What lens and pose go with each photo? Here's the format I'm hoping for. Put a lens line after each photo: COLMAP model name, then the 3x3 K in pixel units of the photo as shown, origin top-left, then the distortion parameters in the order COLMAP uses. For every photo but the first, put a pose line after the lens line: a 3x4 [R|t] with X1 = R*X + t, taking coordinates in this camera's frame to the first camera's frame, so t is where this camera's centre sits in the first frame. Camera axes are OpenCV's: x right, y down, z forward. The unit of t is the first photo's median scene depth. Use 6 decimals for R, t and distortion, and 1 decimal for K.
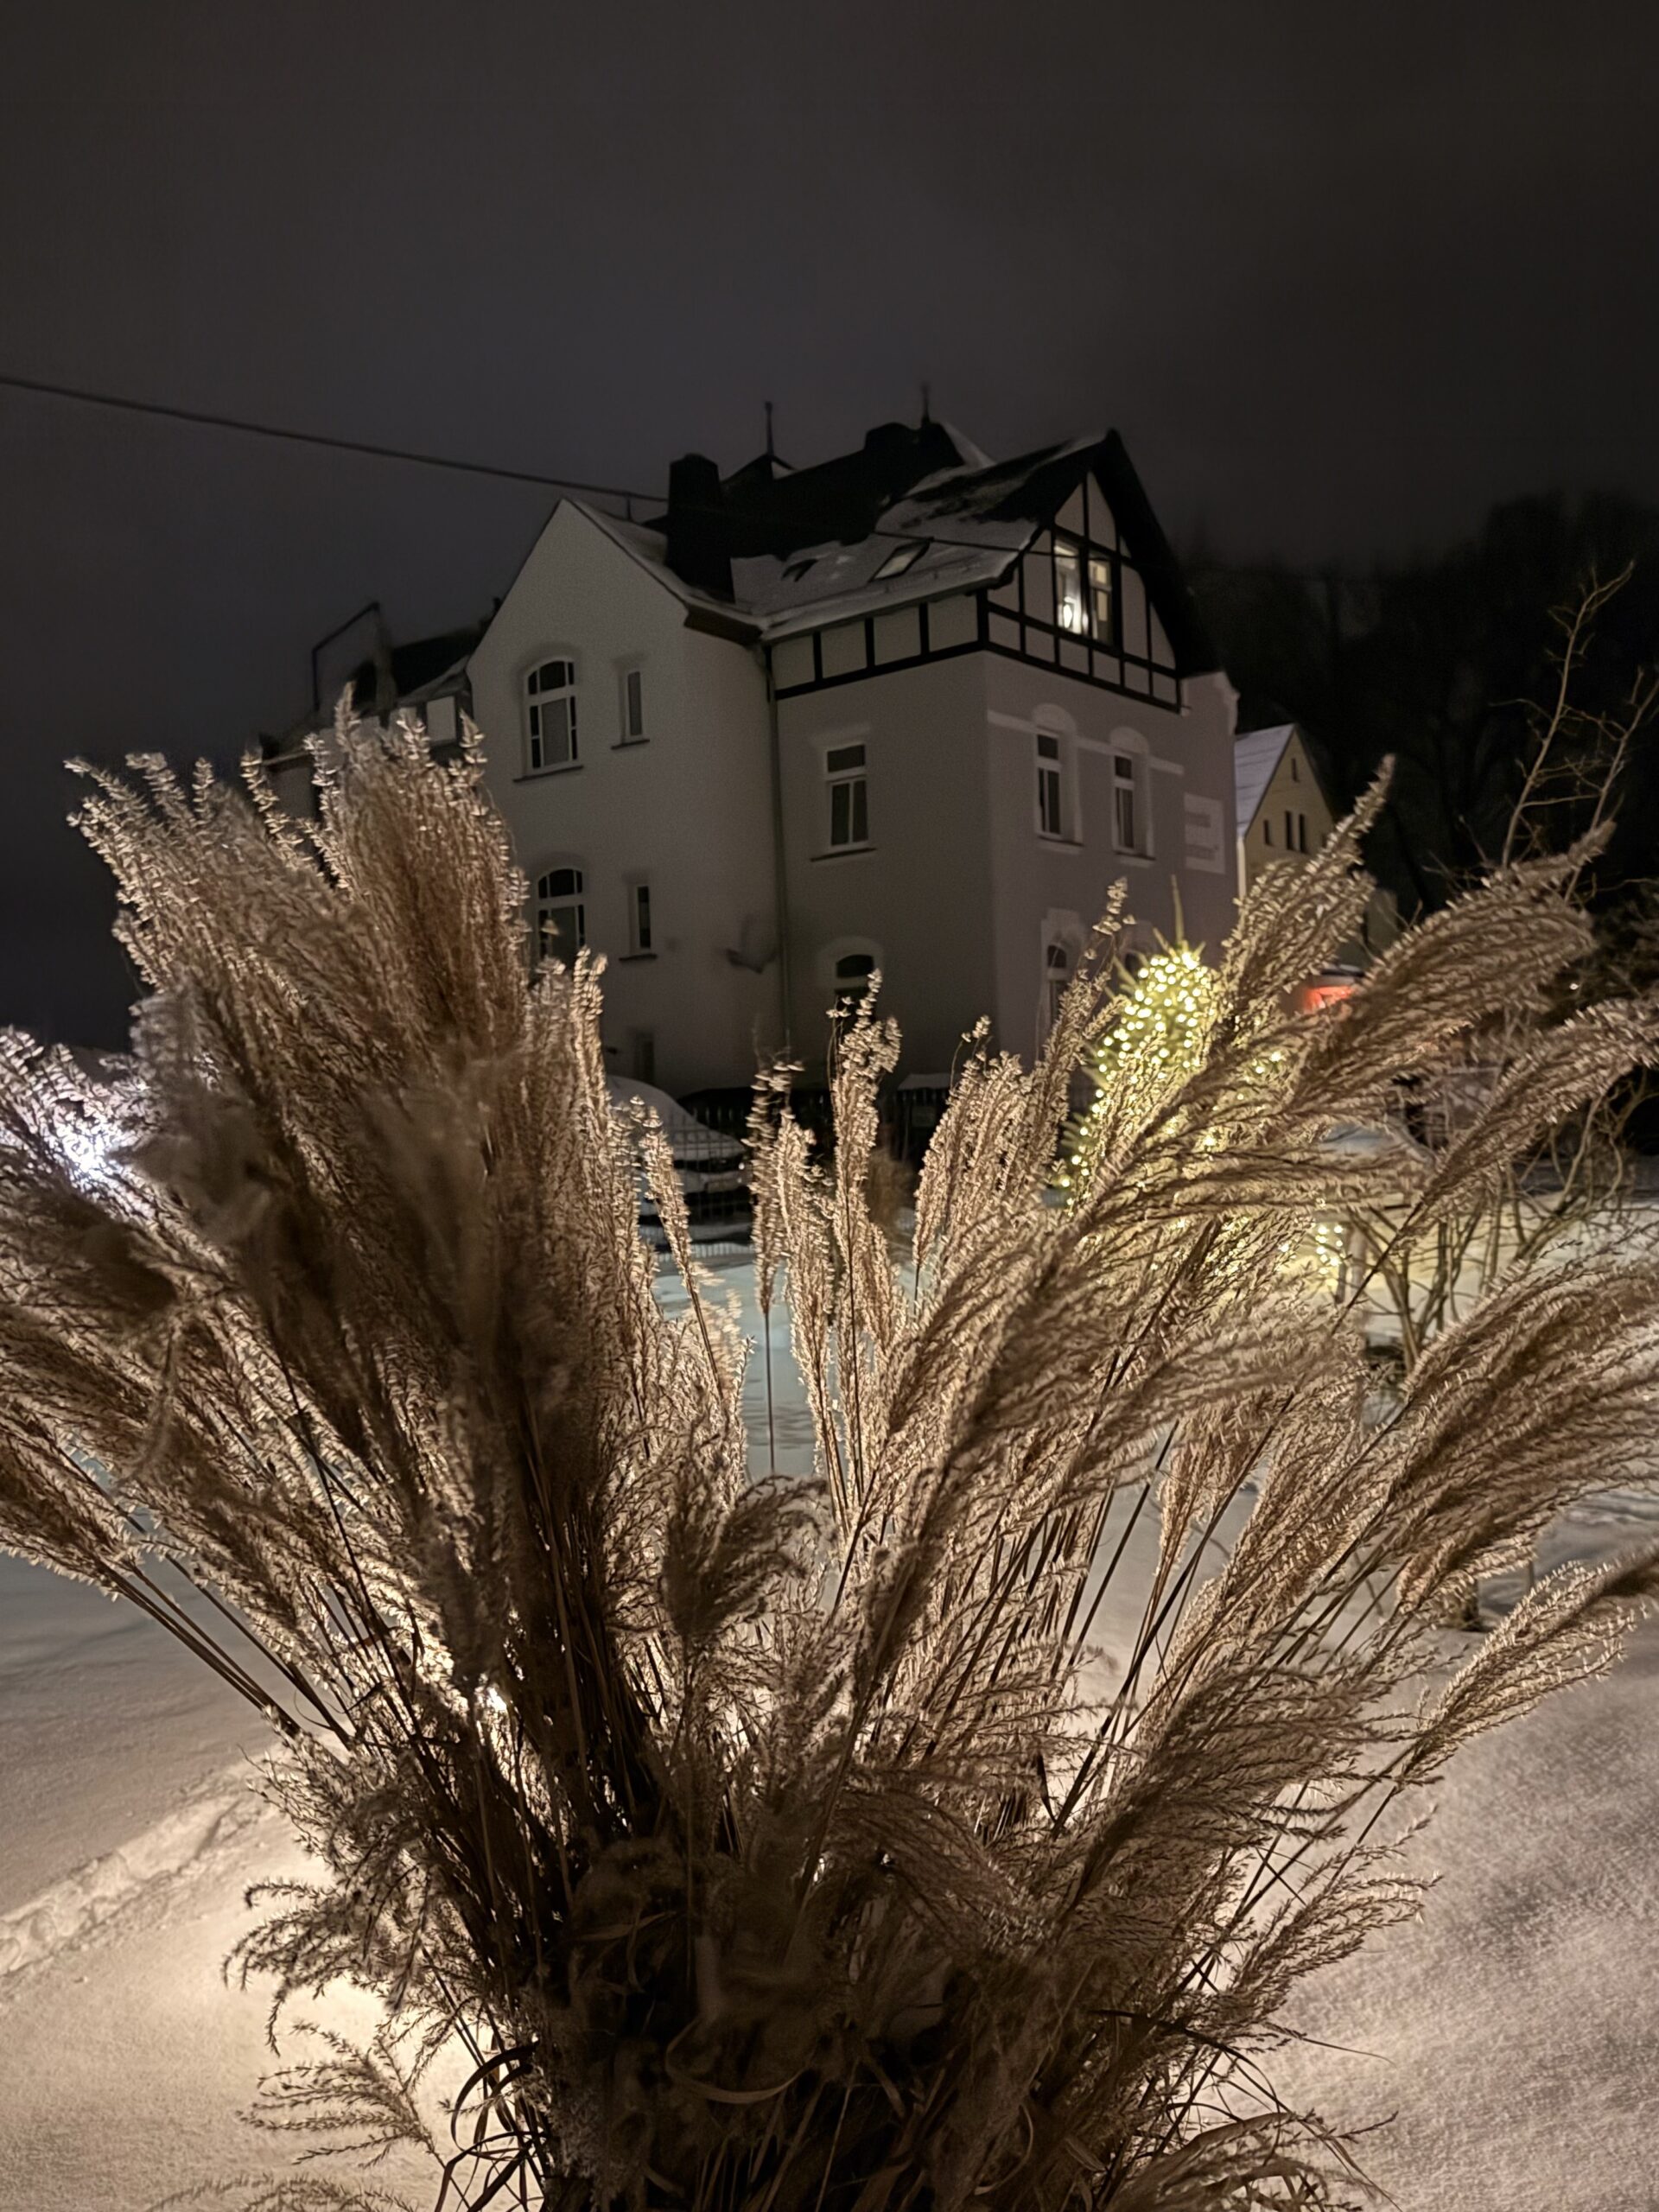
lens RADIAL K [[1797.5, 0, 829.5], [0, 1797.5, 1106.0], [0, 0, 1]] dist [0.087255, 0.202000]
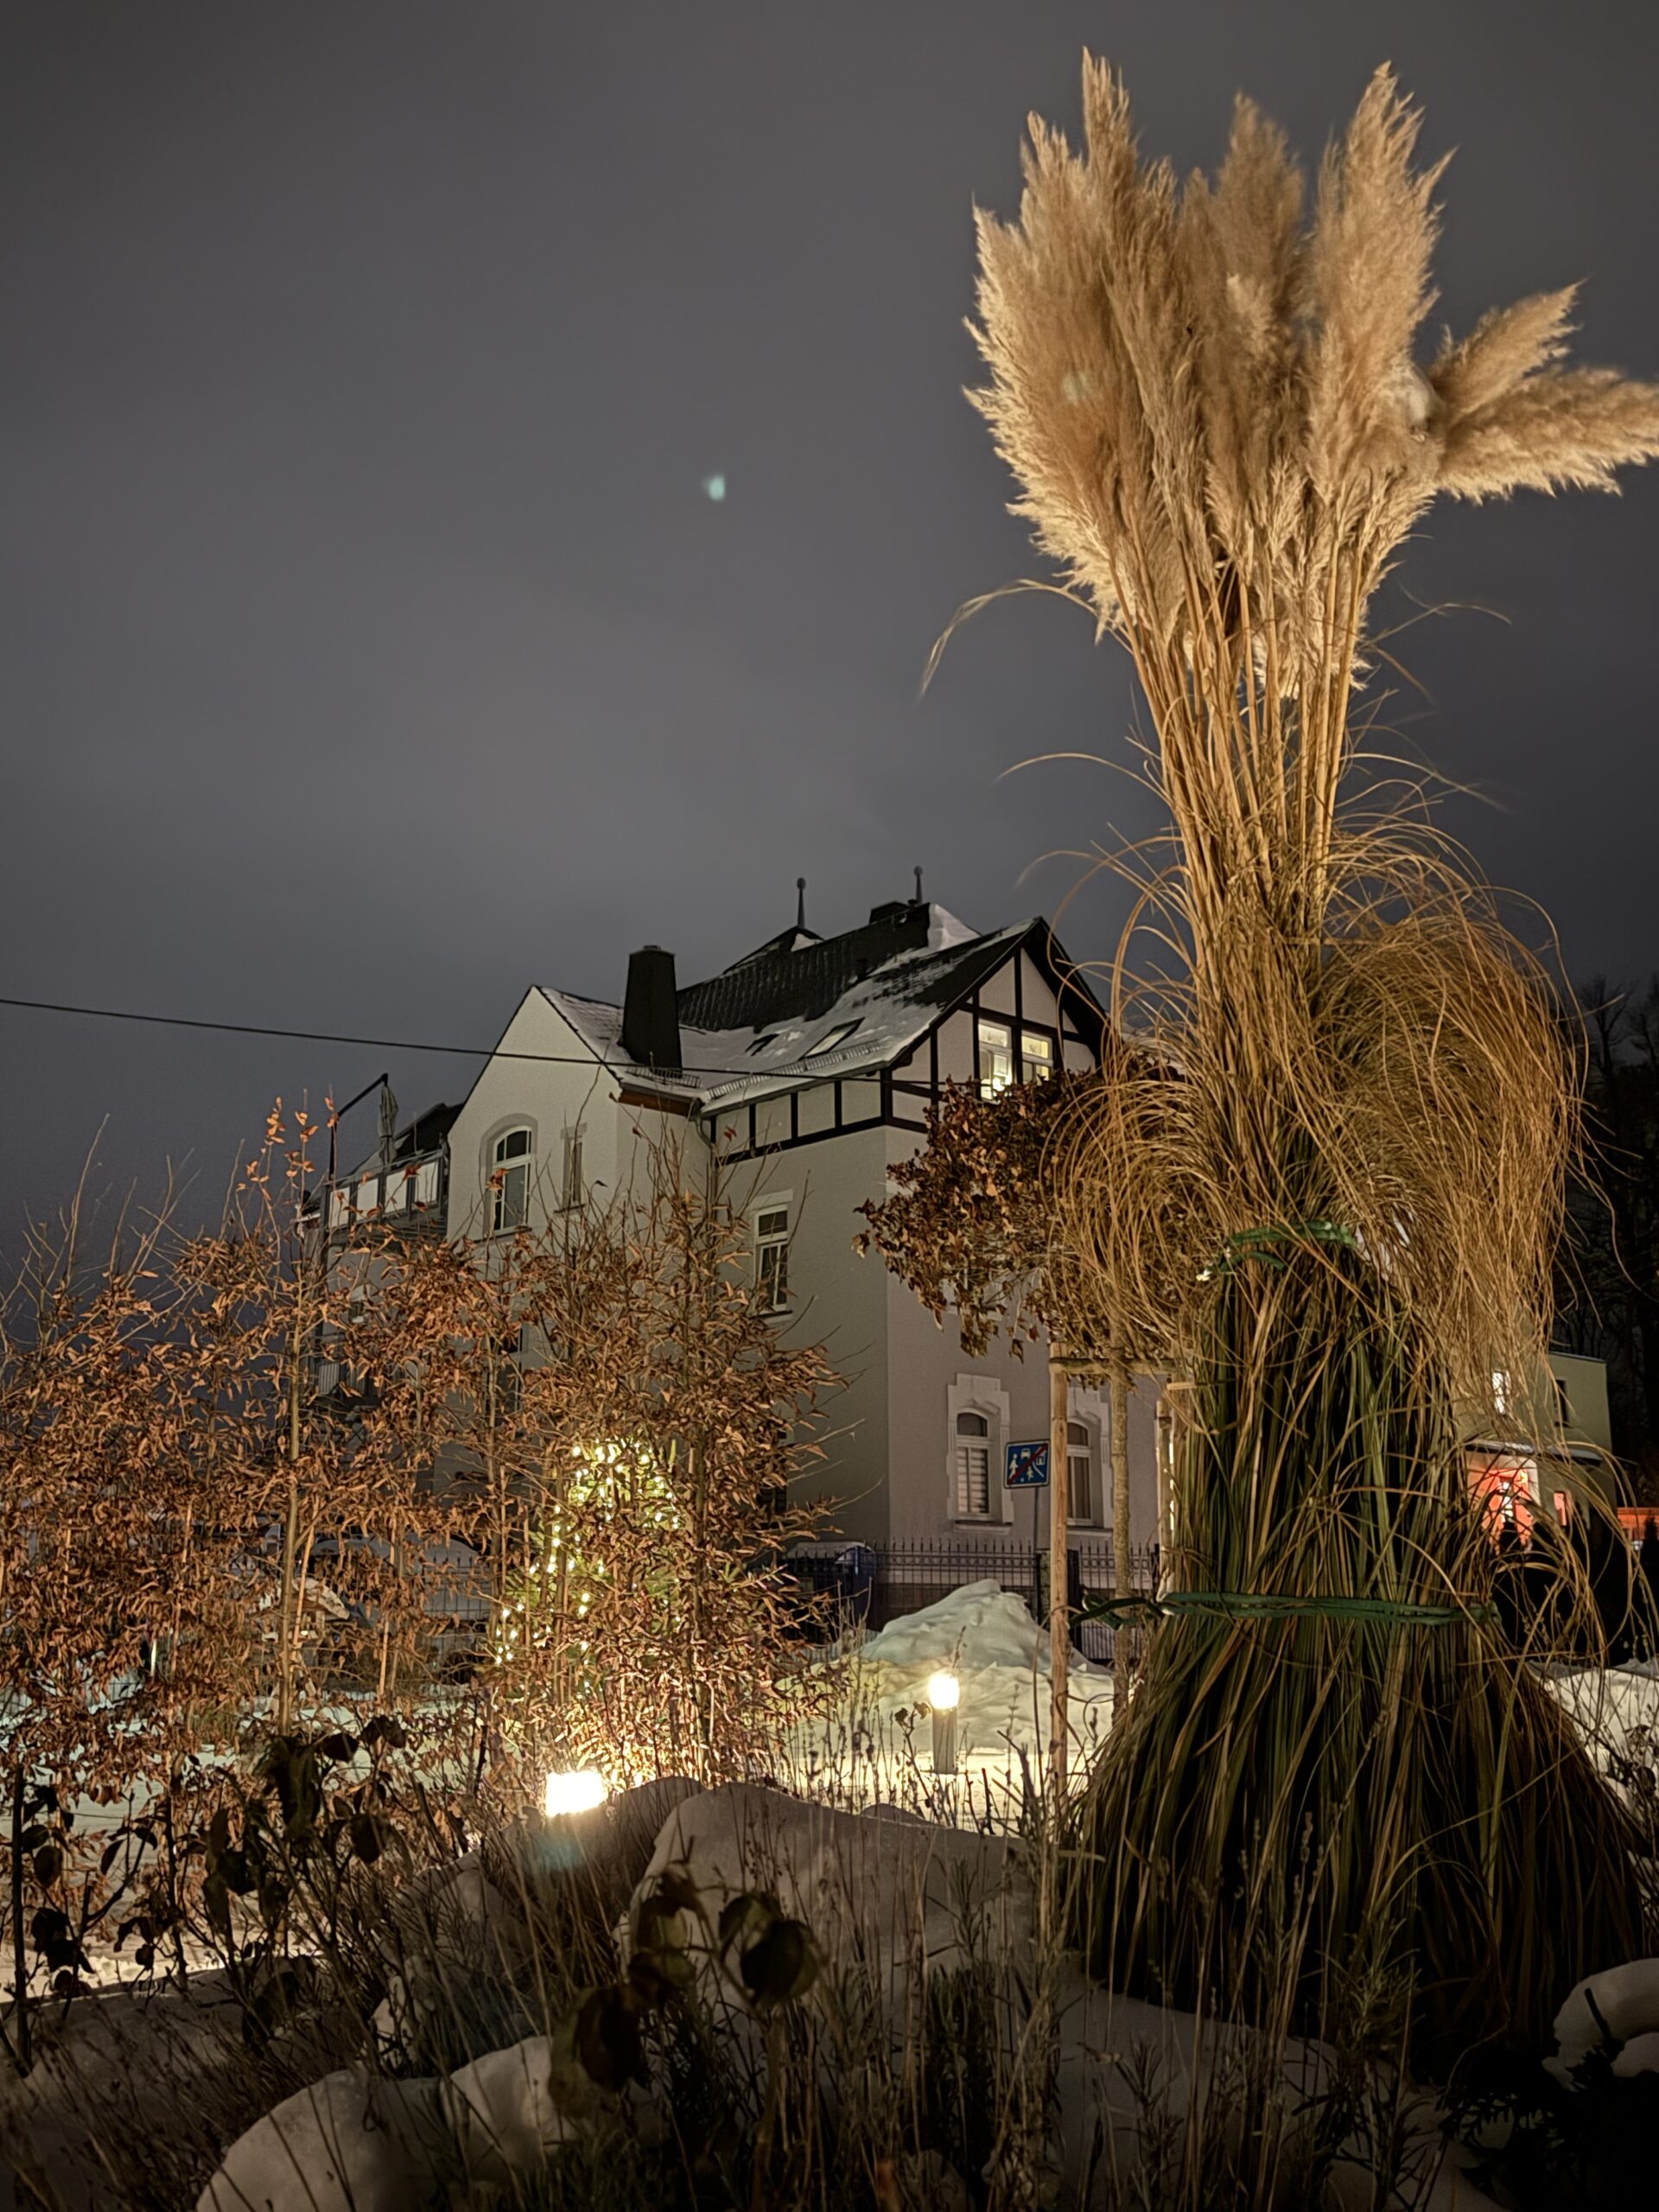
lens RADIAL K [[2086.2, 0, 829.5], [0, 2086.2, 1106.0], [0, 0, 1]] dist [0.200358, -0.000482]
pose [[0.985357, -0.002635, -0.170485, 0.239360], [-0.035003, 0.975458, -0.217384, 0.000033], [0.166873, 0.220169, 0.961082, -0.151377]]
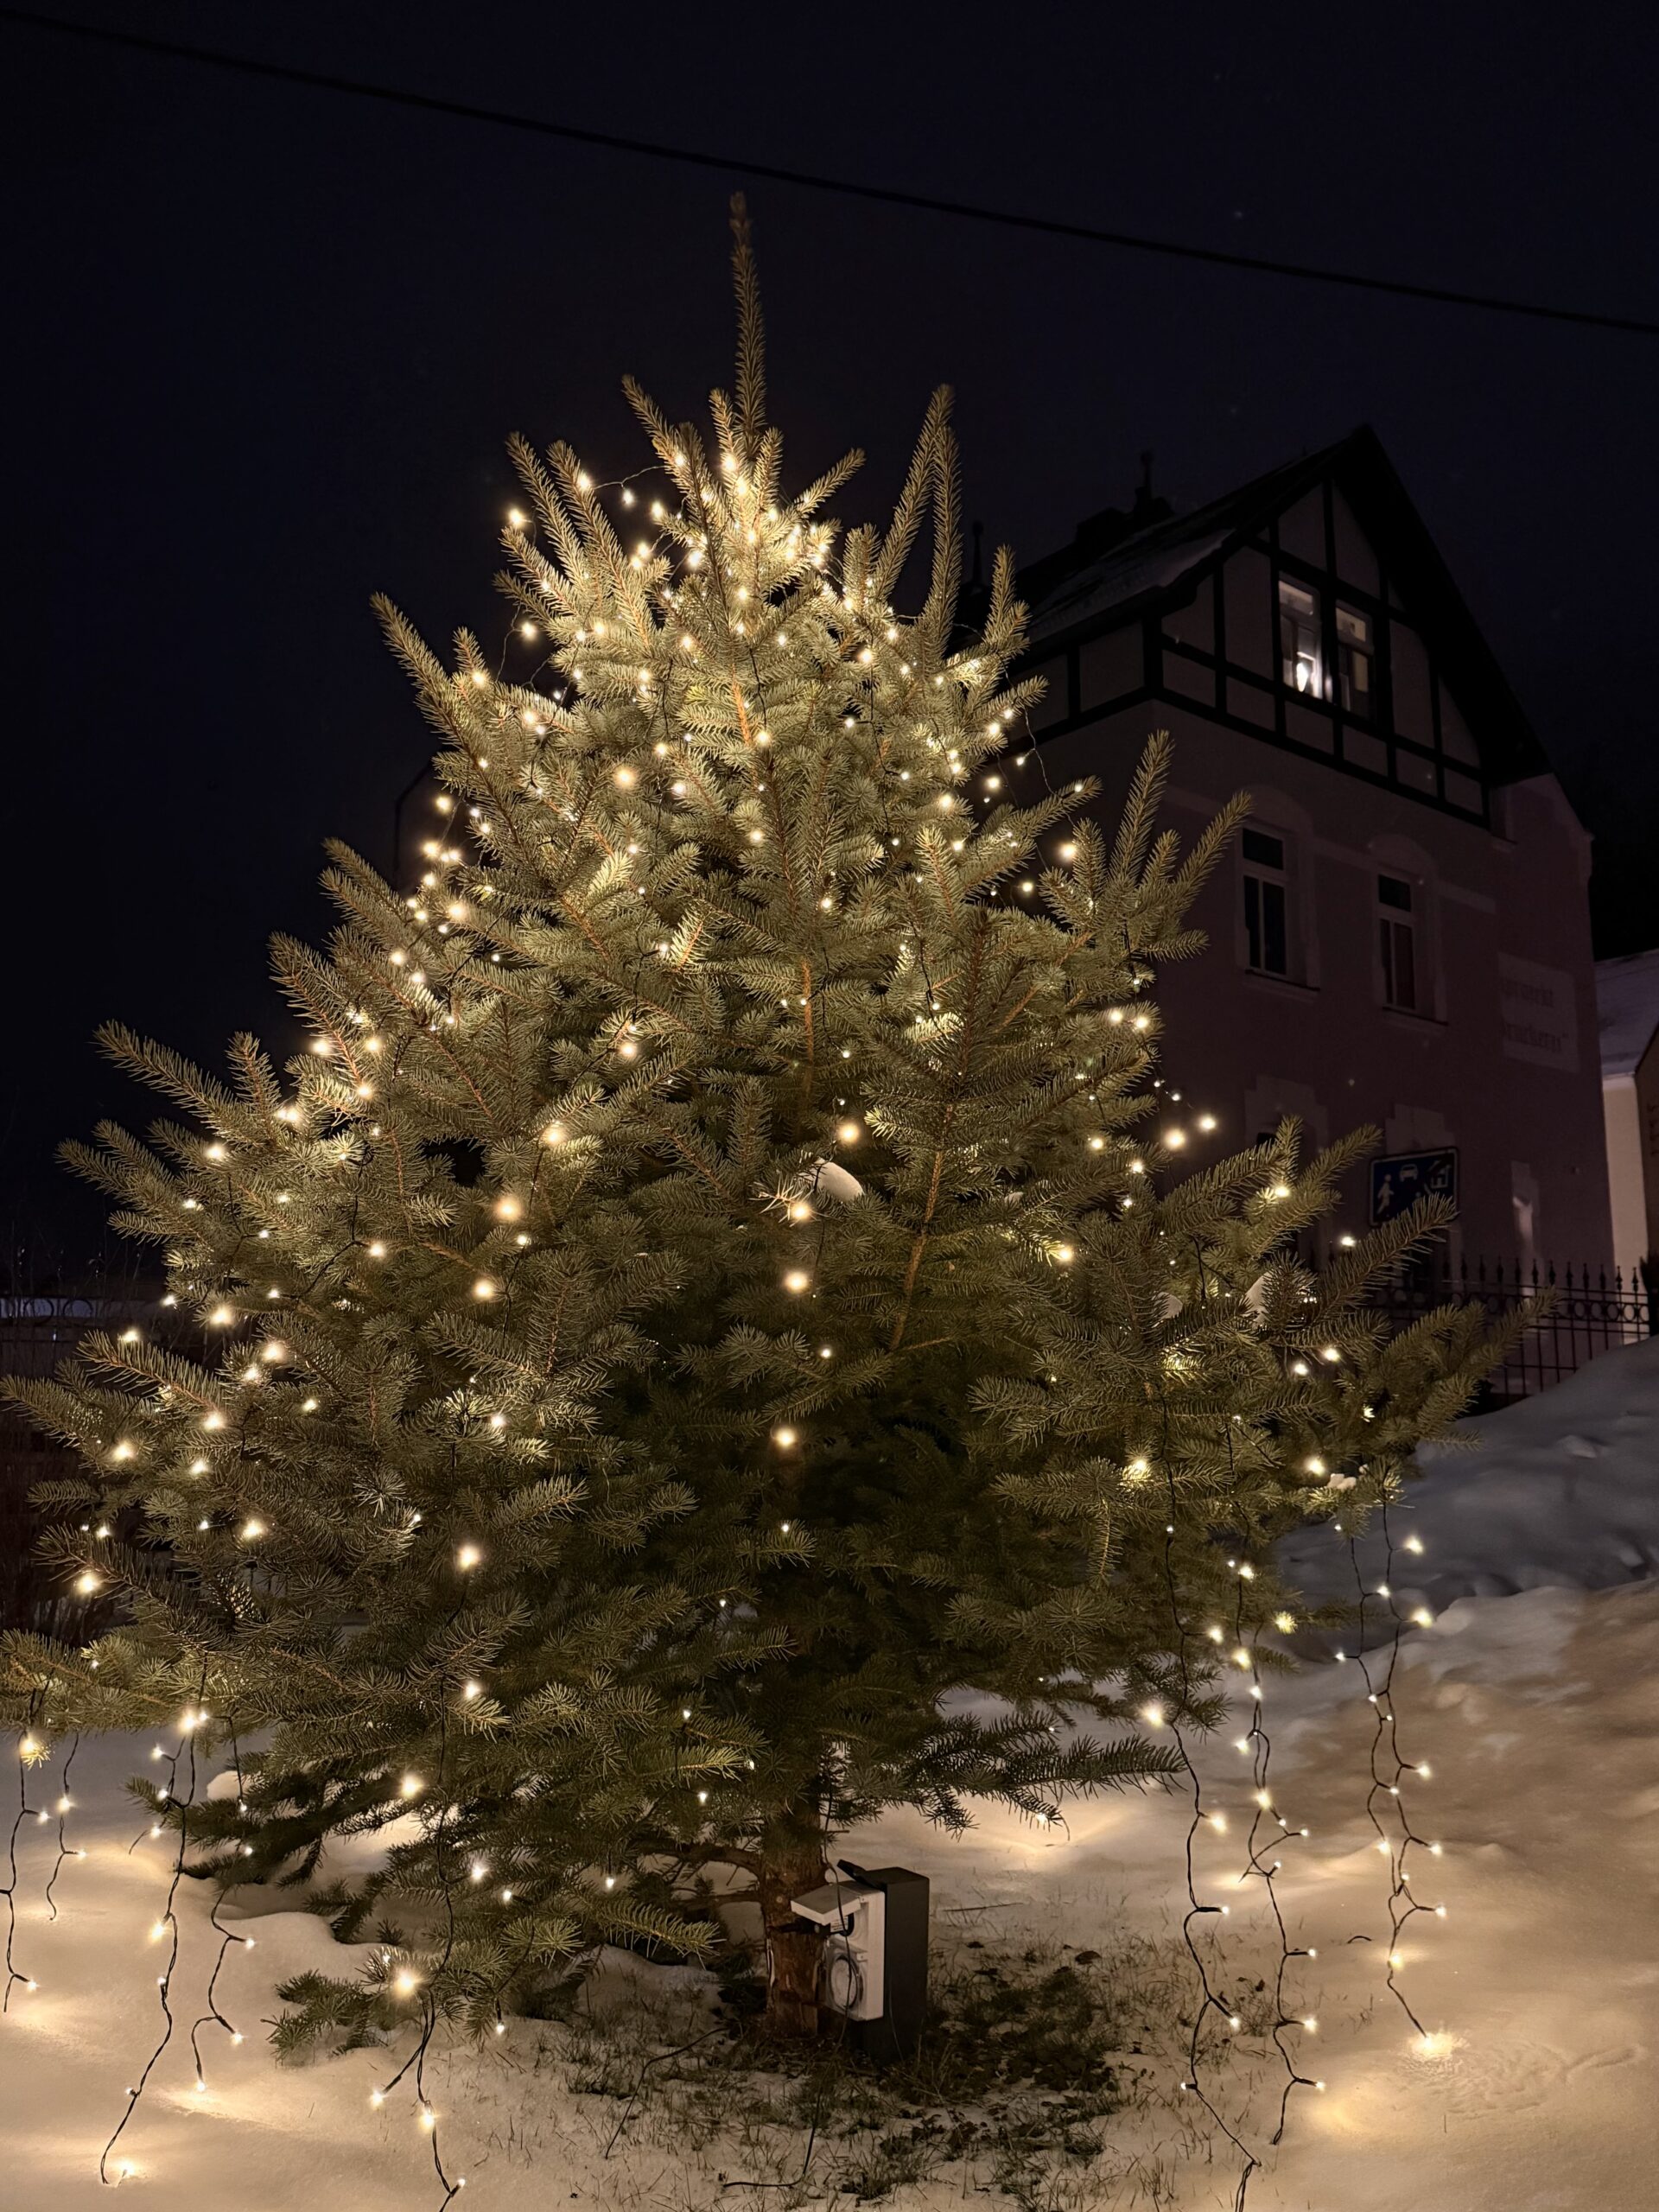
lens RADIAL K [[1728.9, 0, 829.5], [0, 1728.9, 1106.0], [0, 0, 1]] dist [0.082349, -0.001649]
pose [[0.973616, 0.008227, -0.228042, 0.109060], [-0.046760, 0.985336, -0.164091, 0.014001], [0.223348, 0.170424, 0.959724, 0.336766]]
